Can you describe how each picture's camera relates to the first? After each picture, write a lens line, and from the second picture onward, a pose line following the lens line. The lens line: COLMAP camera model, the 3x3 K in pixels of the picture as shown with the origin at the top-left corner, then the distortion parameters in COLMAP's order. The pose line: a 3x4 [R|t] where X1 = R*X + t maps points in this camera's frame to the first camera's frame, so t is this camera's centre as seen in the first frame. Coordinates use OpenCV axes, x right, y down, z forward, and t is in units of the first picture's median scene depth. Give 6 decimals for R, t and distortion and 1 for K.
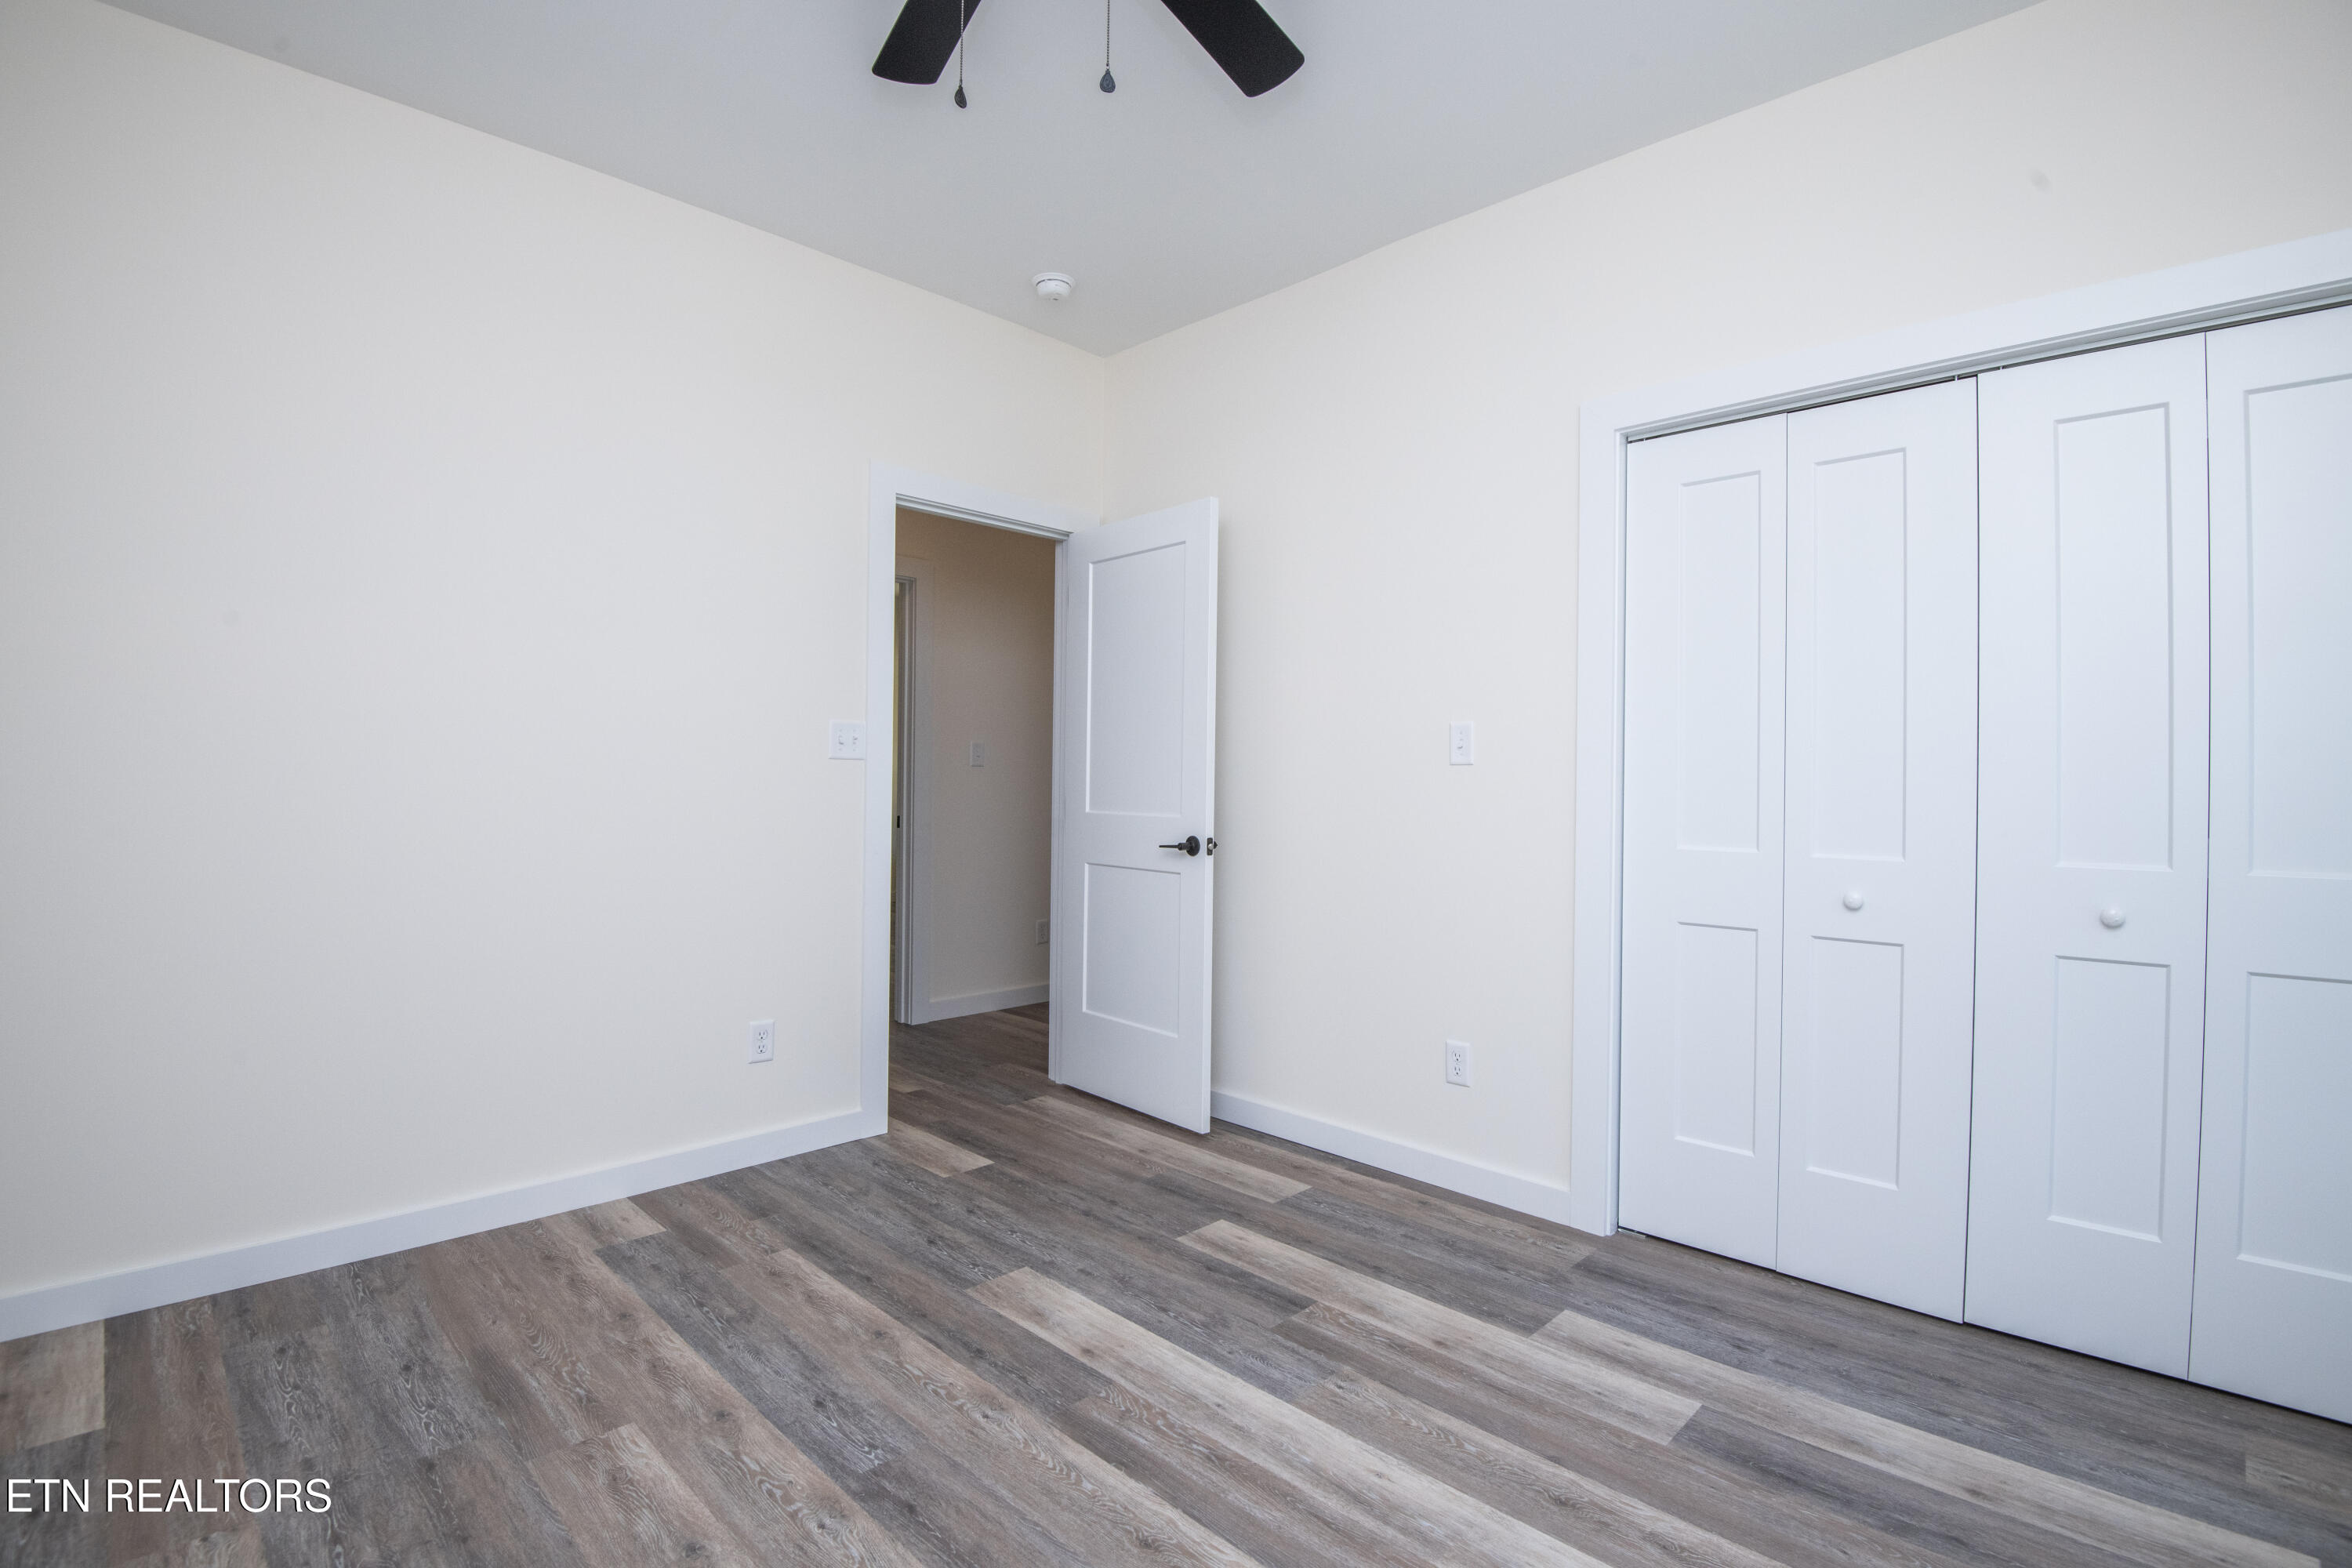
lens RADIAL K [[1091.4, 0, 1191.1], [0, 1091.4, 779.2], [0, 0, 1]] dist [-0.018176, -0.016671]
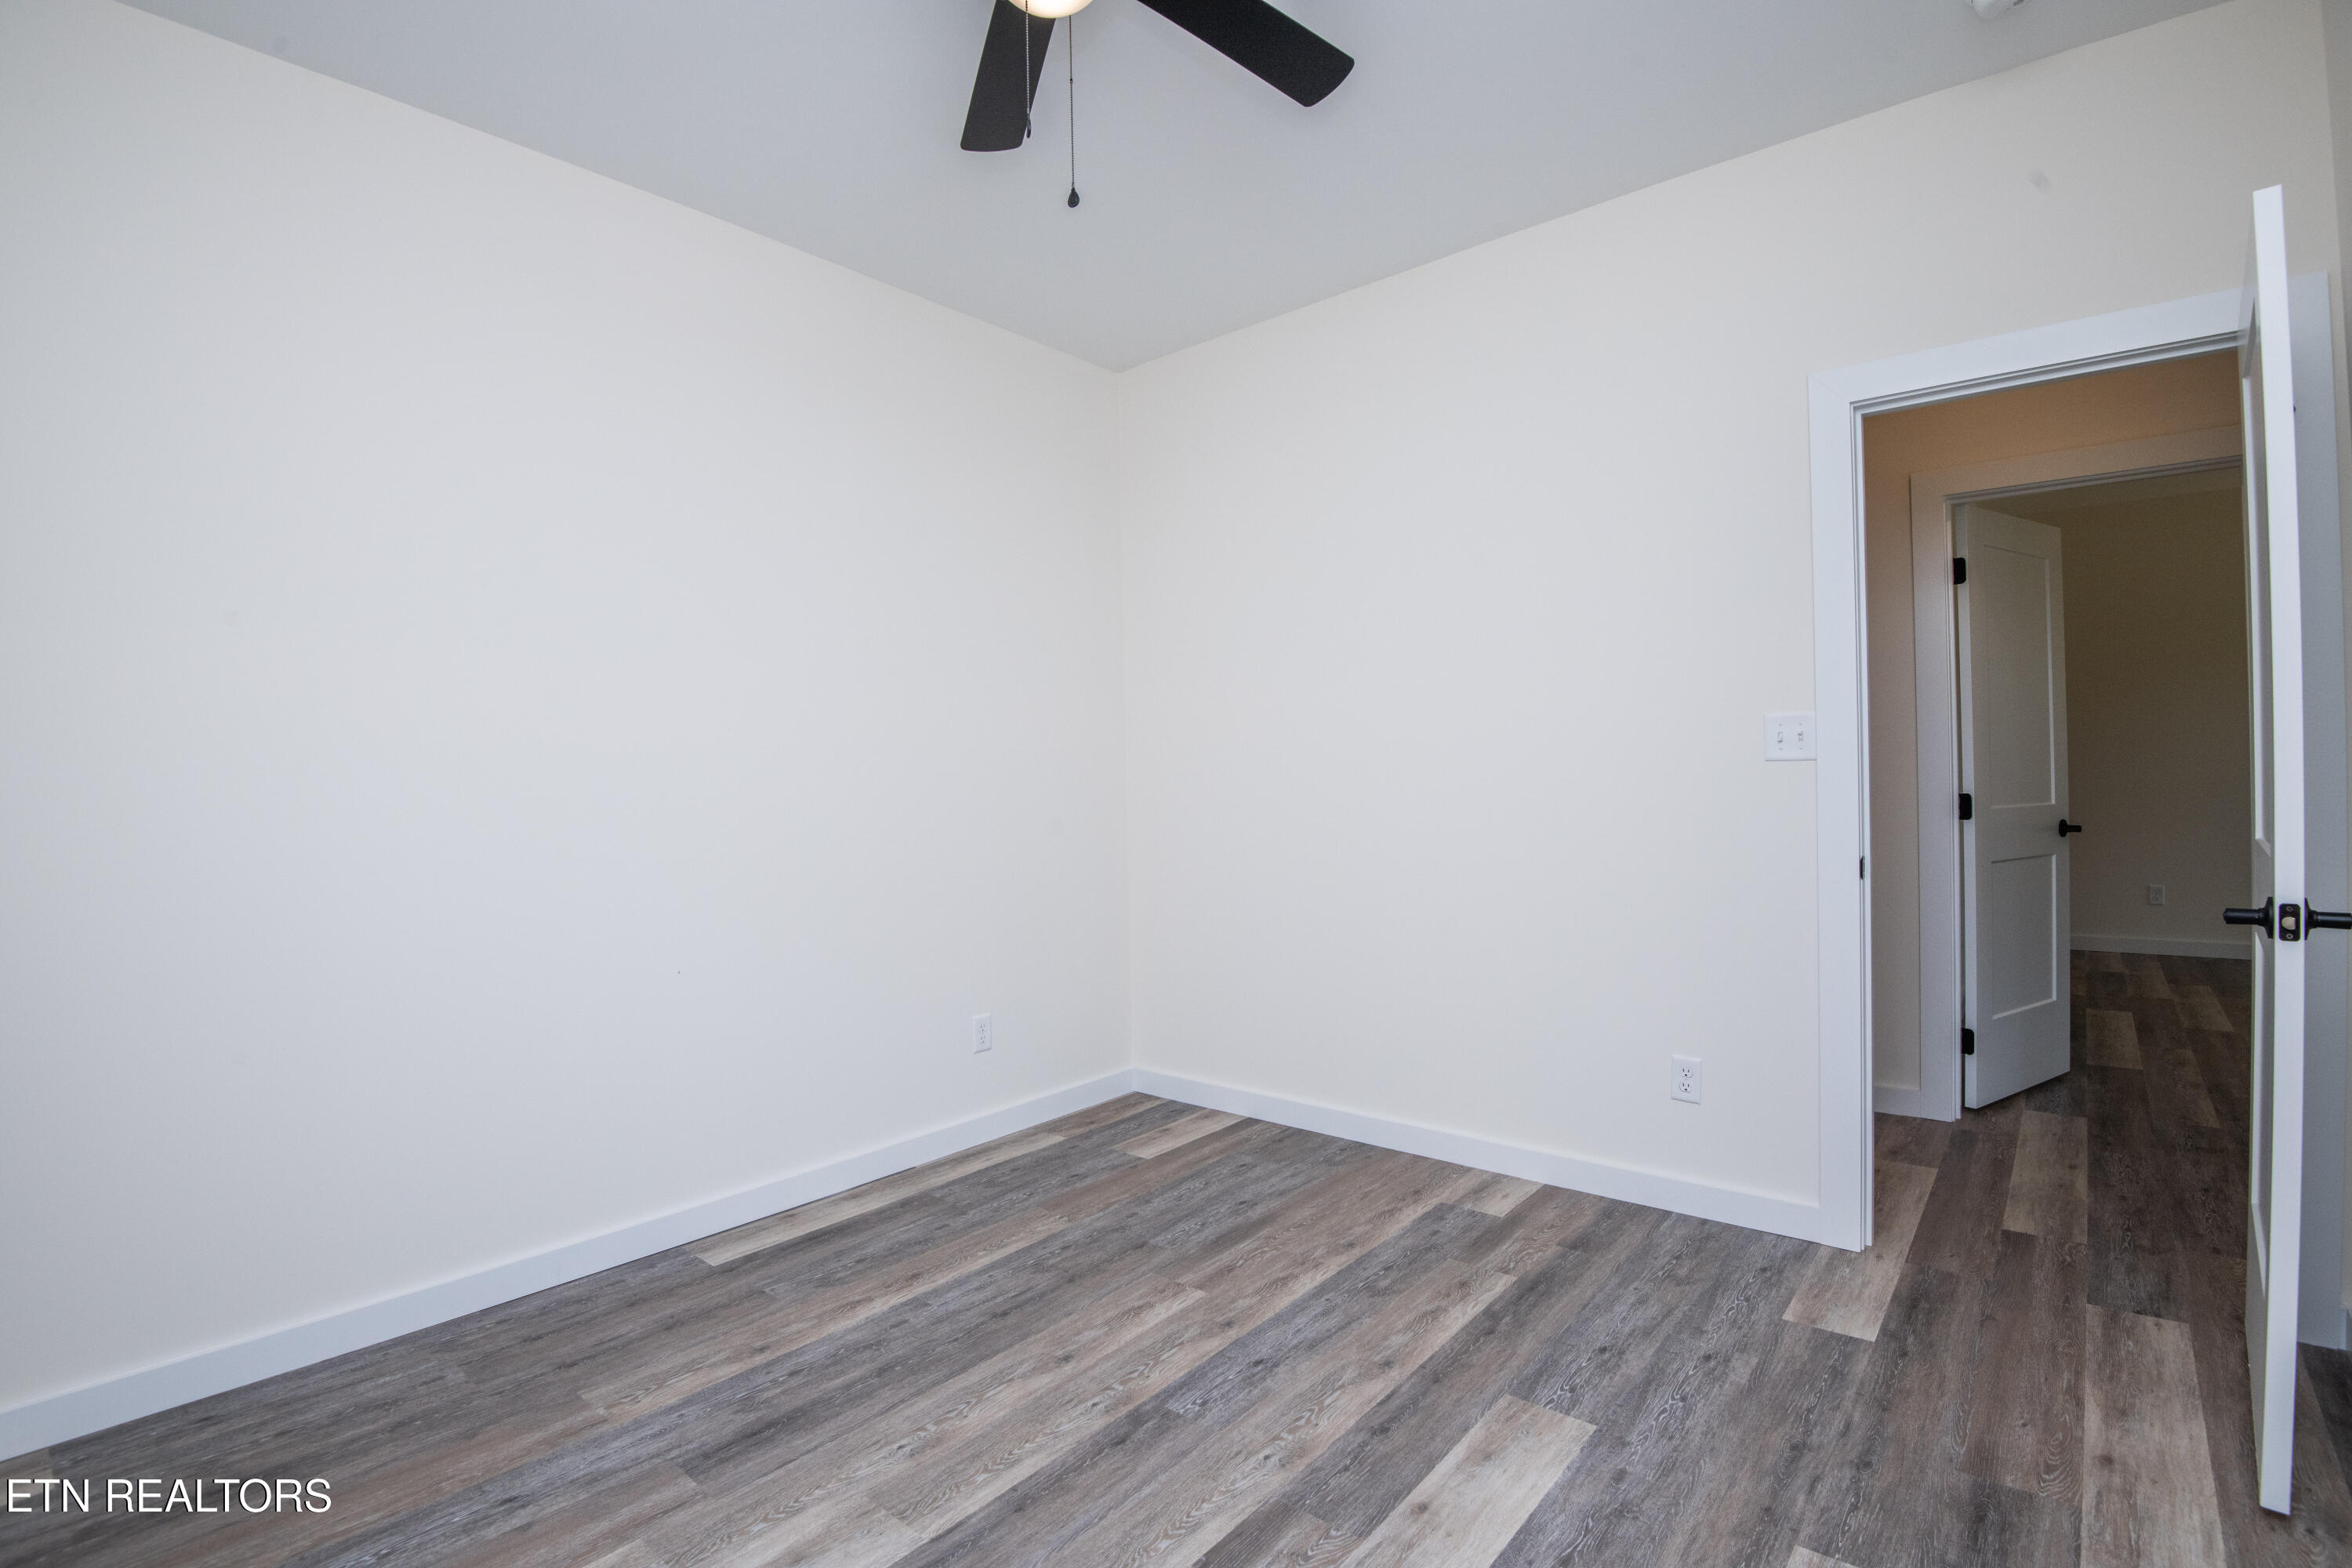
lens RADIAL K [[1091.4, 0, 1191.1], [0, 1091.4, 779.2], [0, 0, 1]] dist [-0.018176, -0.016671]
pose [[0.079548, -0.006732, -0.996808, 0.598803], [0.017827, 0.999827, -0.005330, -0.013172], [0.996672, -0.017346, 0.079654, 0.664991]]
